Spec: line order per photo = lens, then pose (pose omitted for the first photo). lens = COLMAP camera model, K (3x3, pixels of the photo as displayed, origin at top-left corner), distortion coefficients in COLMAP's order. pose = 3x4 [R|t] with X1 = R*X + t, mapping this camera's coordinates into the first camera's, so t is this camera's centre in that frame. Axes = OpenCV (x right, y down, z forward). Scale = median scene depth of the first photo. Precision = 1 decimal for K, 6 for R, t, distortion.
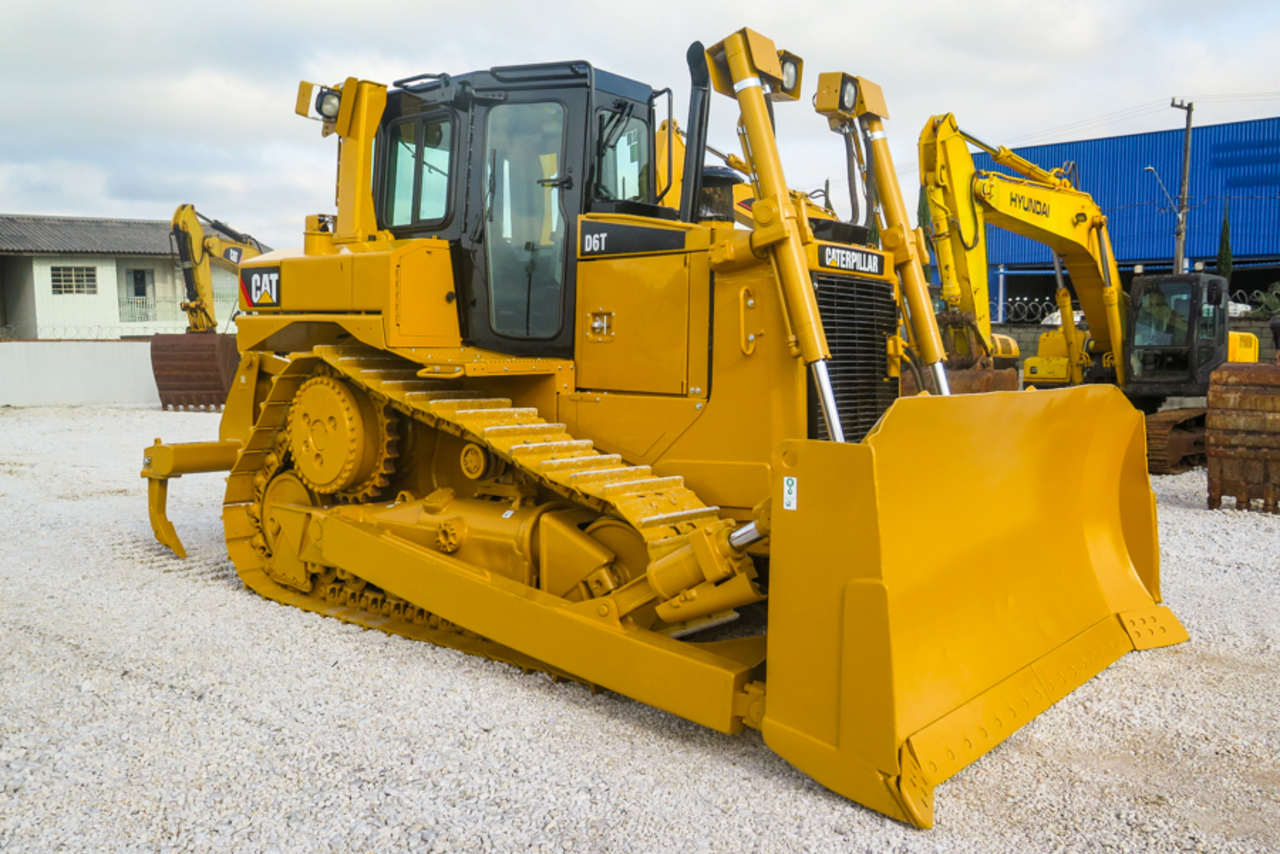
lens RADIAL K [[1071.0, 0, 640.0], [0, 1071.0, 427.0], [0, 0, 1]] dist [-0.009236, -0.016072]
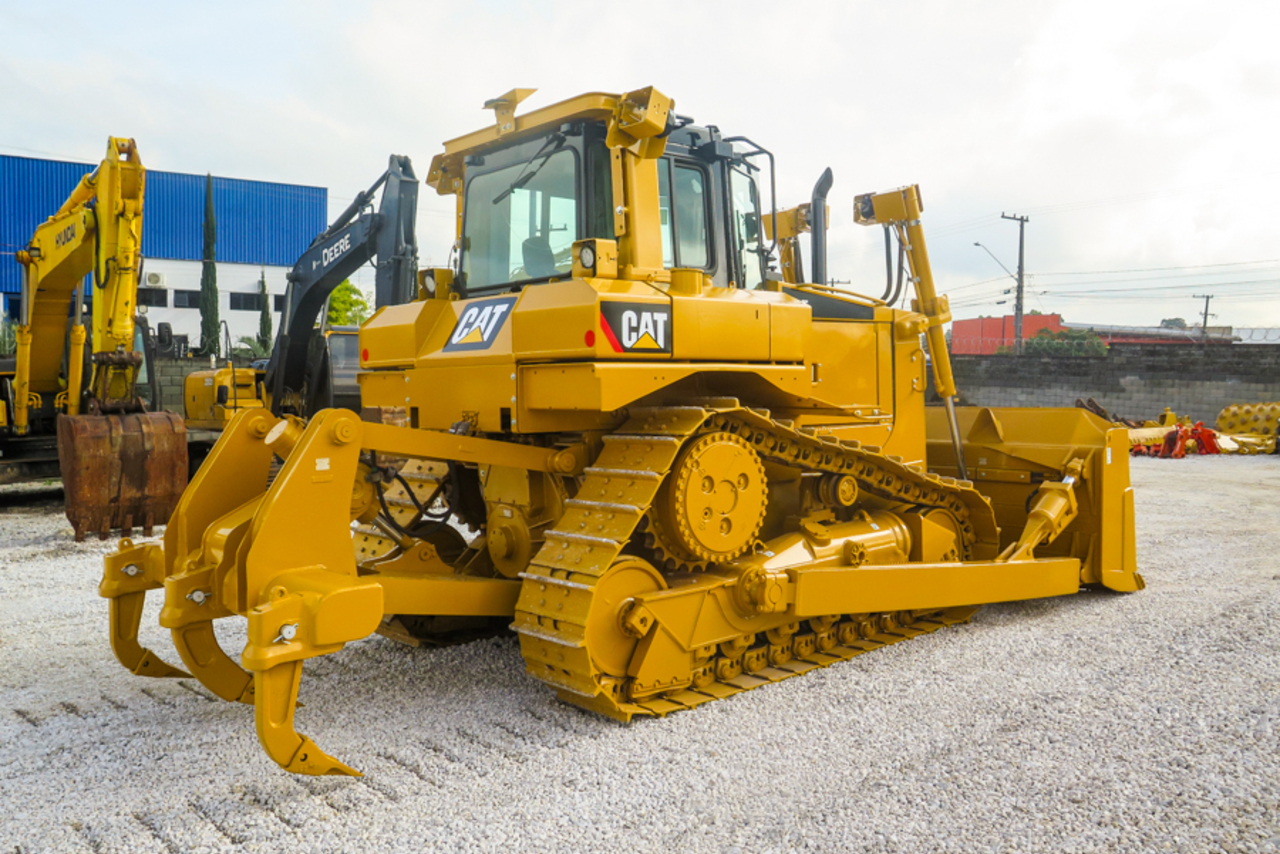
lens RADIAL K [[1071.0, 0, 640.0], [0, 1071.0, 427.0], [0, 0, 1]] dist [-0.009236, -0.016072]
pose [[0.152952, -0.057893, 0.986536, -1.153361], [0.087941, 0.995119, 0.044762, -0.094330], [-0.984313, 0.079910, 0.157297, 0.889626]]
